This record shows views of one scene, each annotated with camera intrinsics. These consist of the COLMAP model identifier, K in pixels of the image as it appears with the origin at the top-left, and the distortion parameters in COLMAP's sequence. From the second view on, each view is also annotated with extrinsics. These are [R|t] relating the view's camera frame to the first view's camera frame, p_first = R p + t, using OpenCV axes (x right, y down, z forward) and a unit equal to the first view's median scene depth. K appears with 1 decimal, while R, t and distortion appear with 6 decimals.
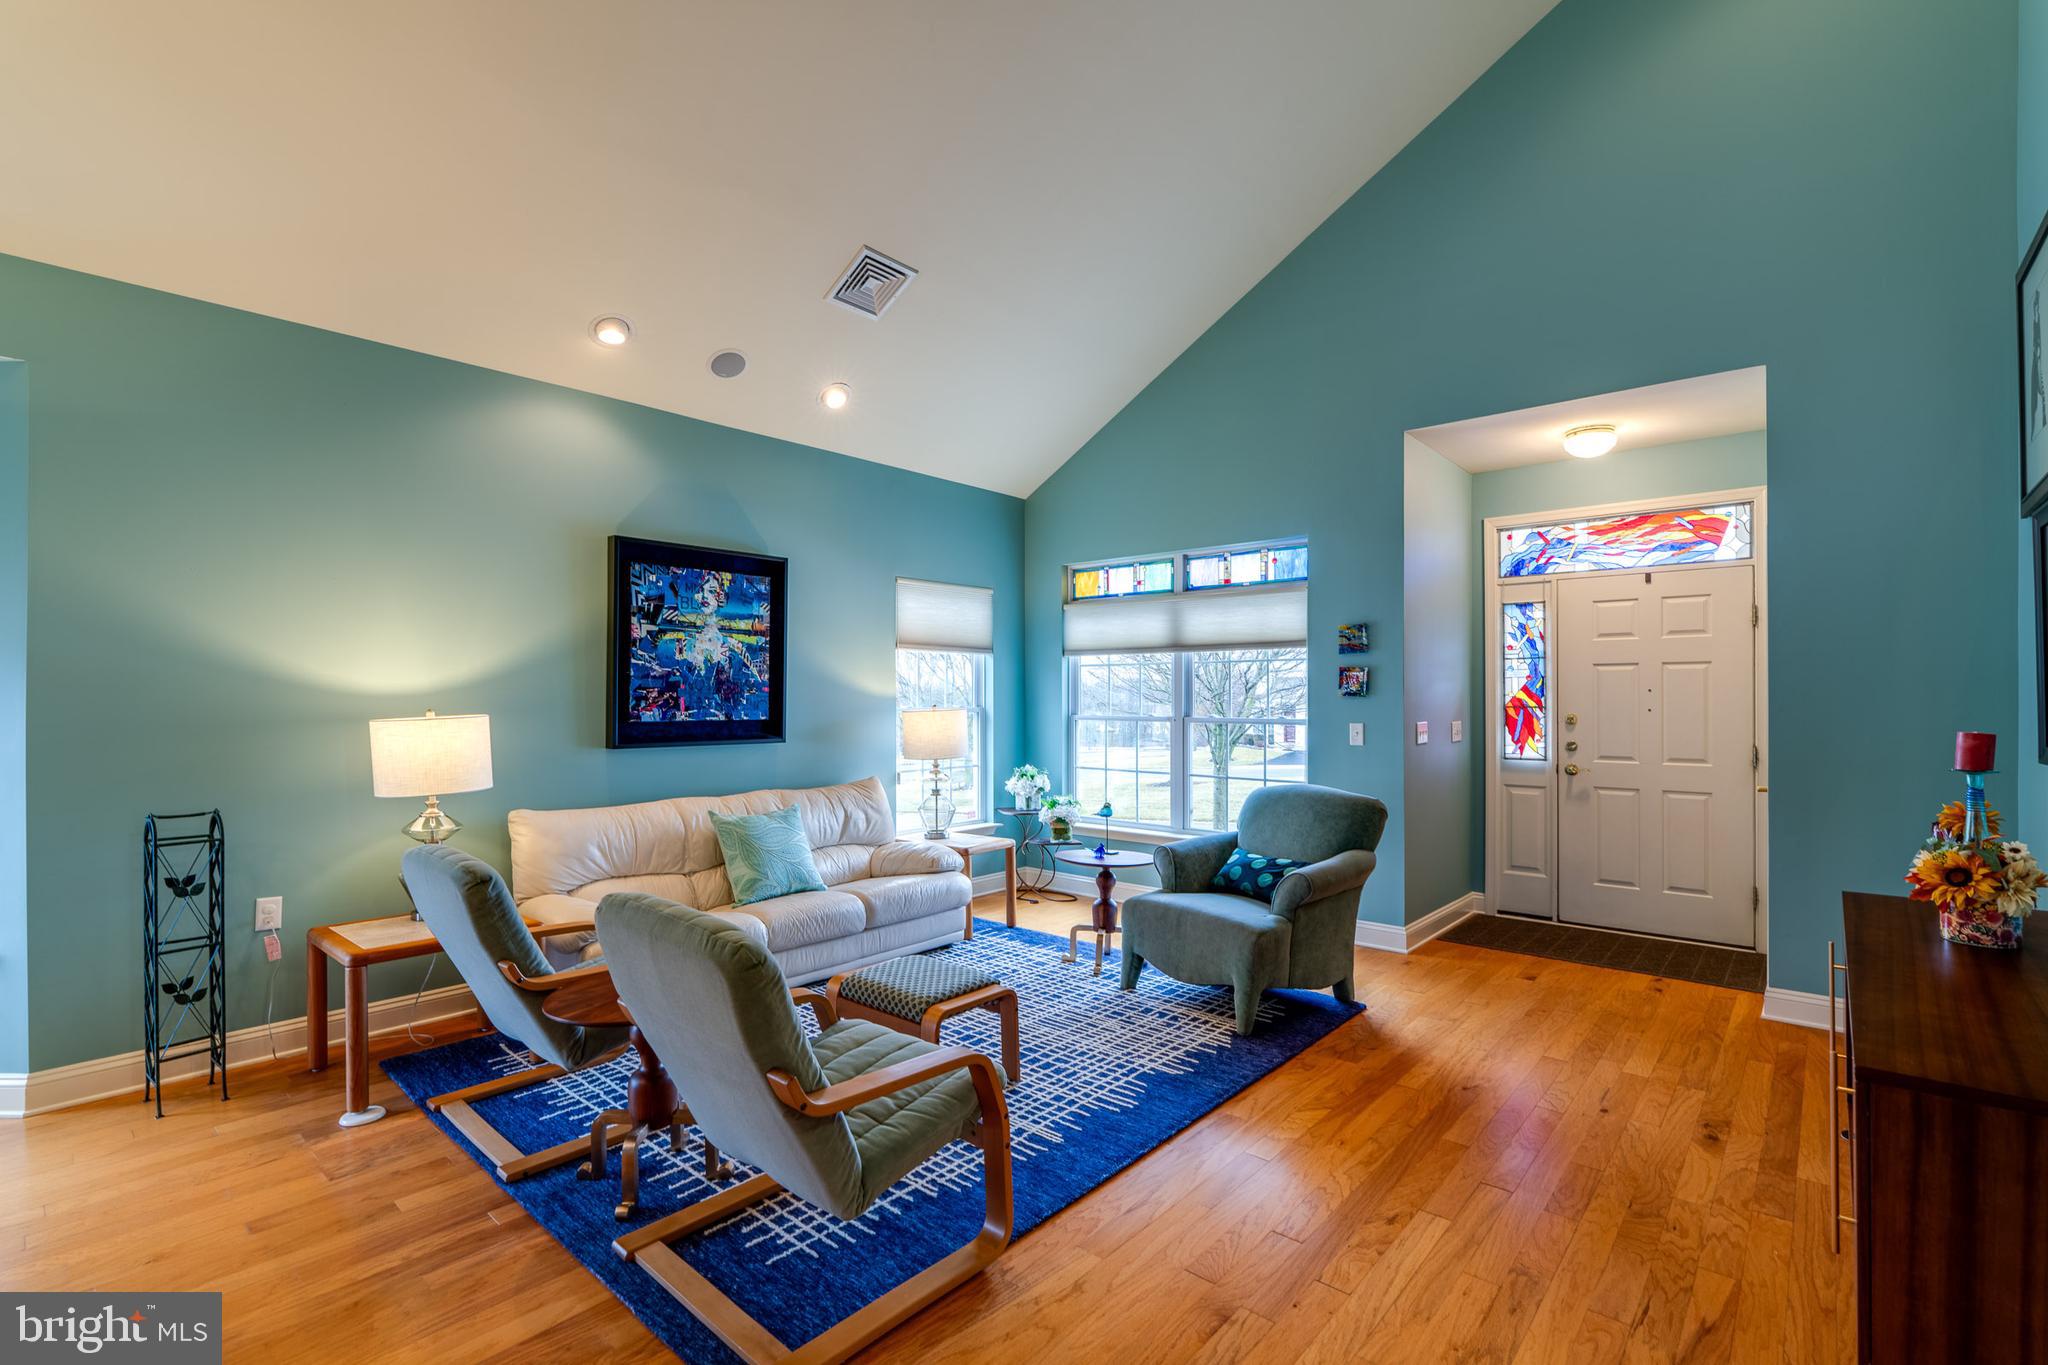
lens RADIAL K [[938.3, 0, 1034.7], [0, 938.3, 690.5], [0, 0, 1]] dist [-0.008372, 0.002564]
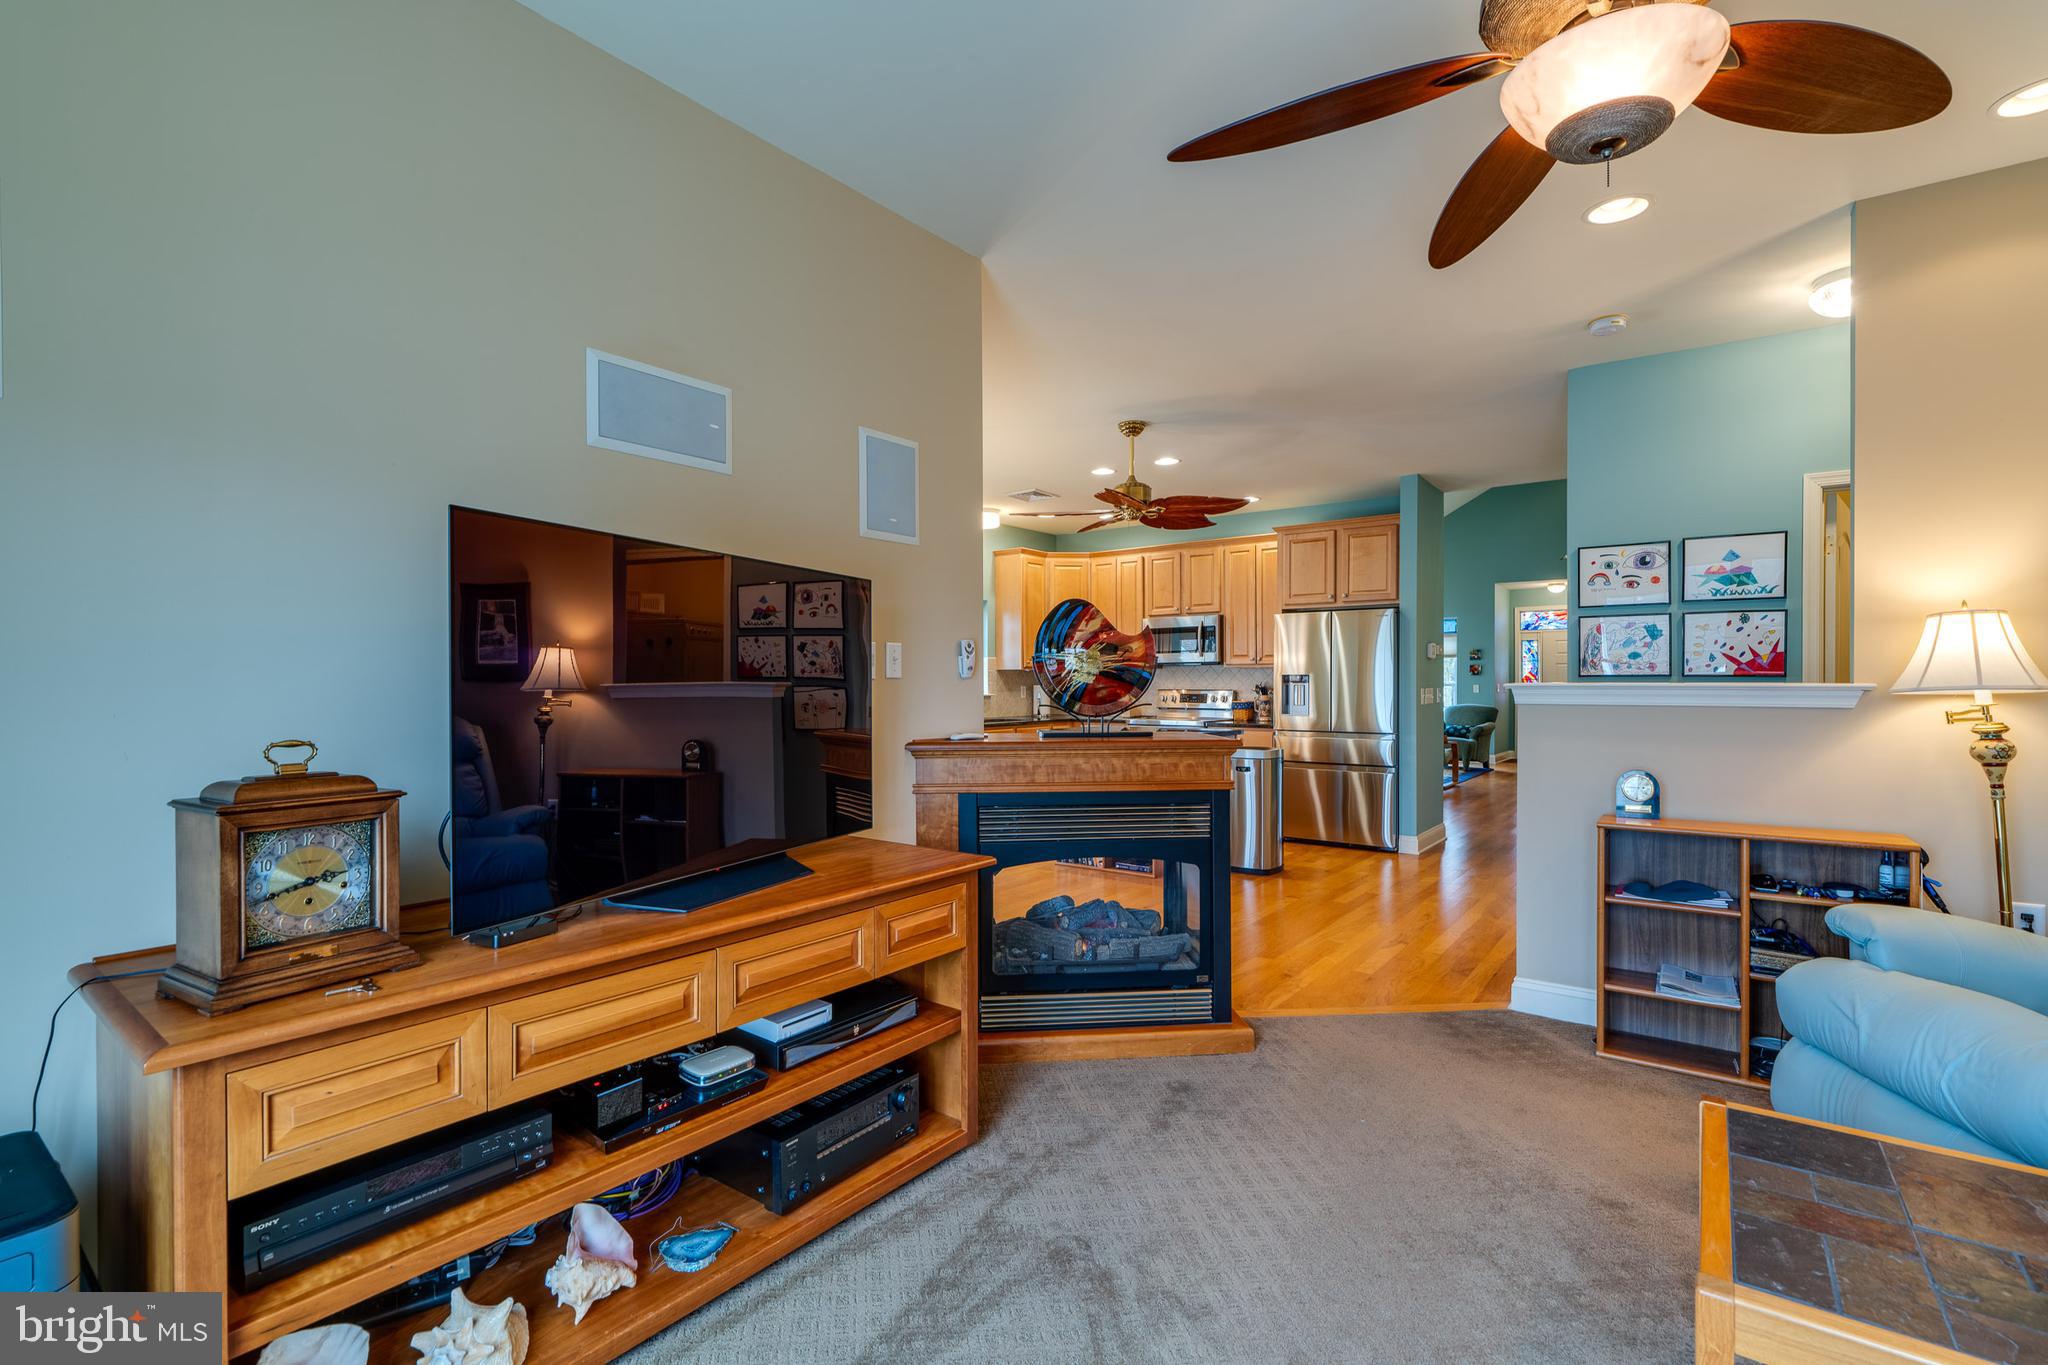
lens RADIAL K [[1009.0, 0, 1024.7], [0, 1009.0, 685.7], [0, 0, 1]] dist [0.000643, 0.001679]
pose [[0.996572, 0.001533, 0.082711, -0.654967], [-0.001669, 0.999997, 0.001579, 0.018594], [-0.082708, -0.001712, 0.996572, -0.992894]]
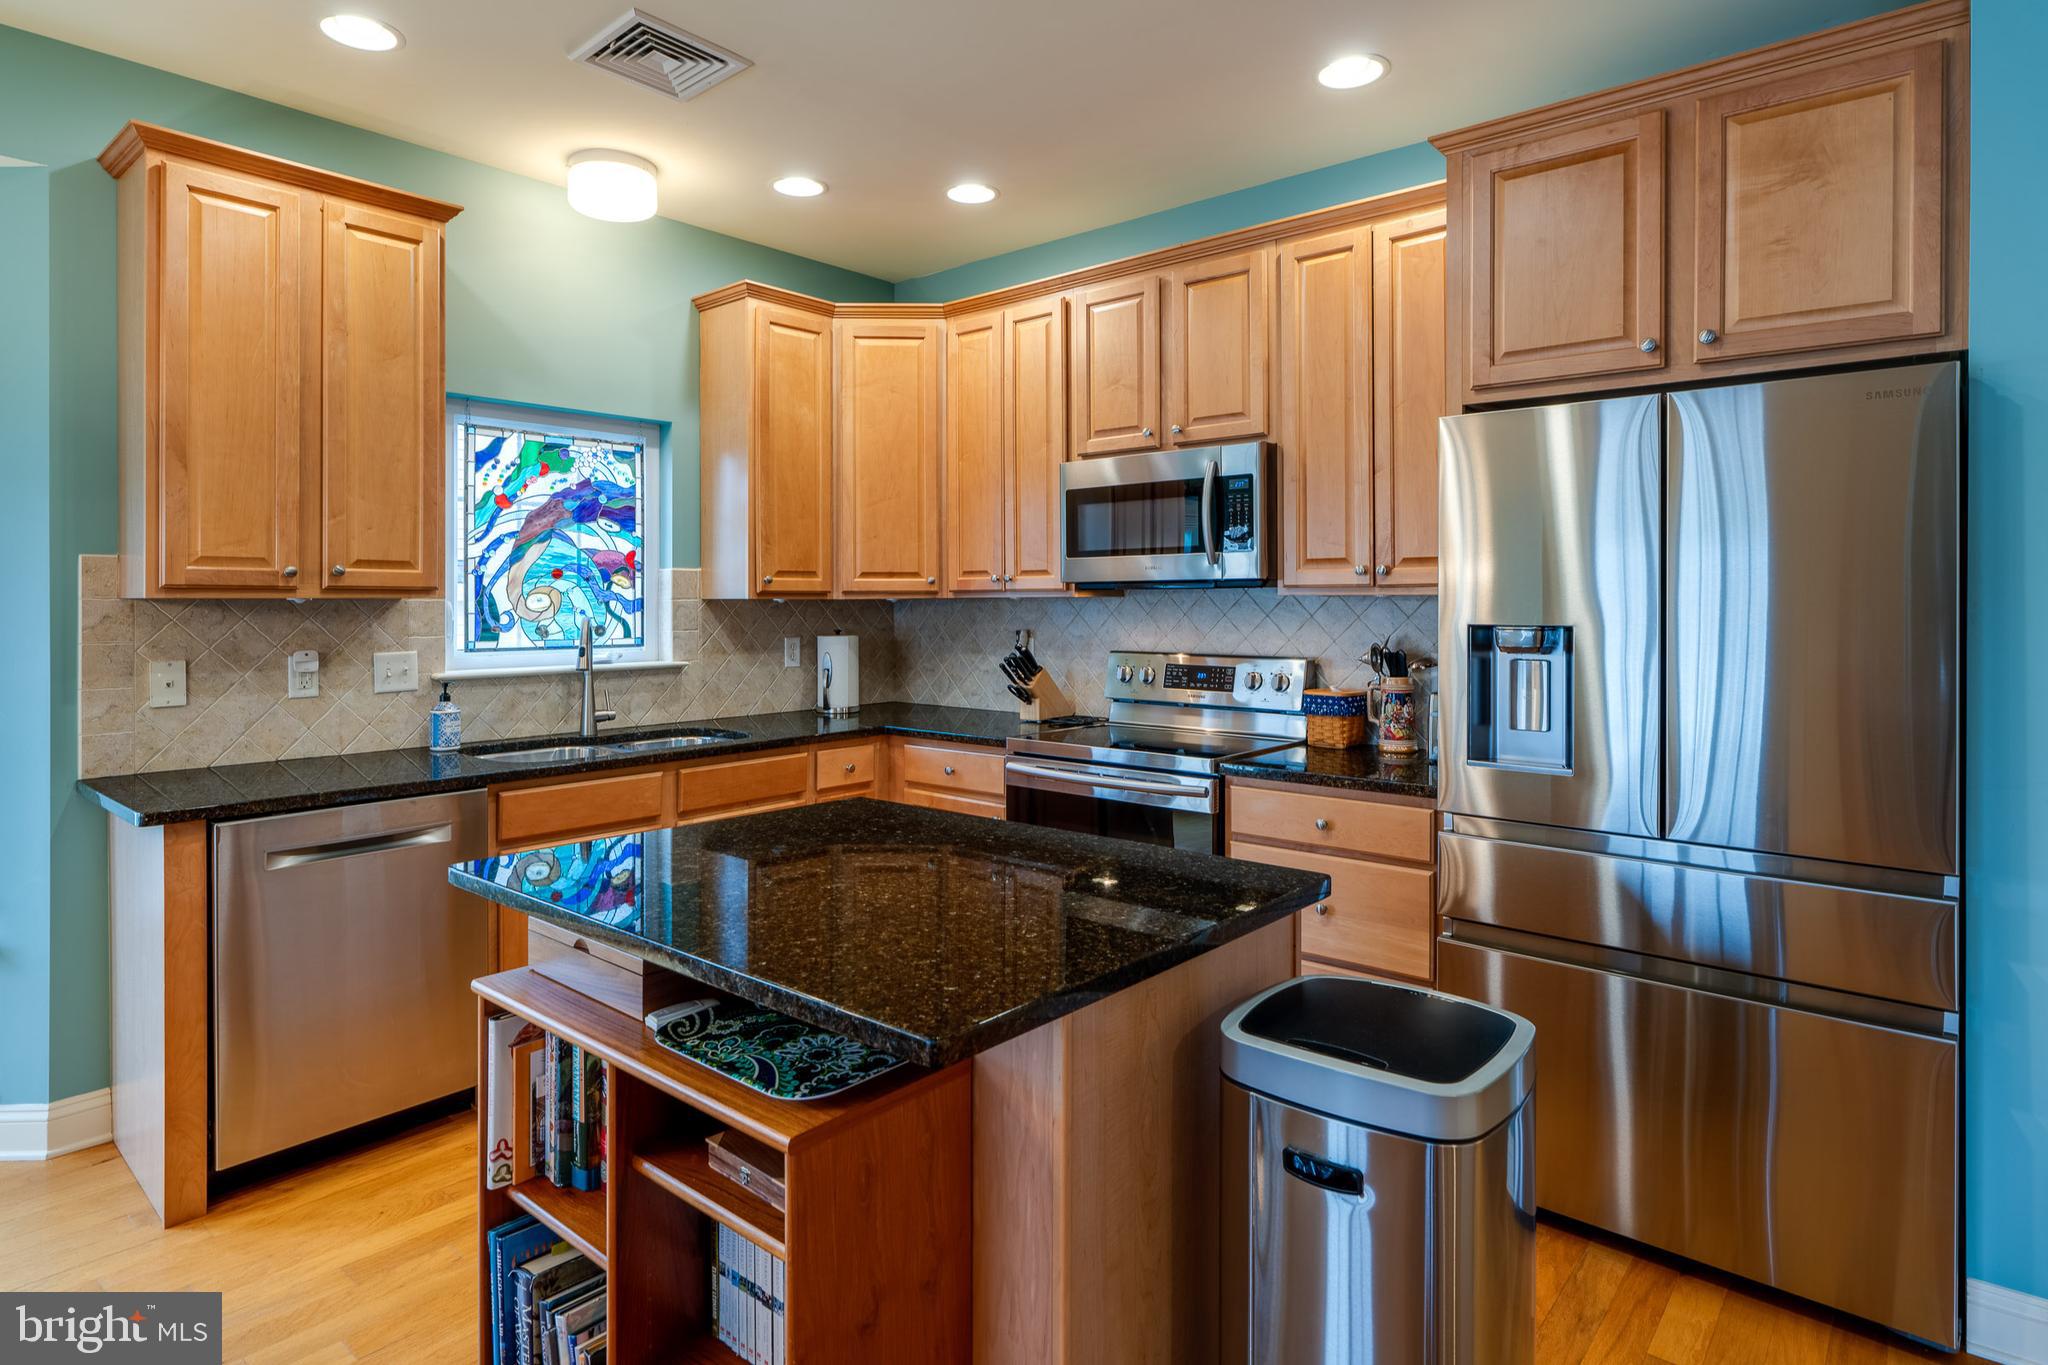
lens RADIAL K [[1057.7, 0, 1040.4], [0, 1057.7, 595.6], [0, 0, 1]] dist [-0.000574, 0.000553]
pose [[0.999900, 0.004448, 0.013436, -0.452482], [-0.004340, 0.999958, -0.008033, 0.004369], [-0.013472, 0.007973, 0.999877, -0.343455]]
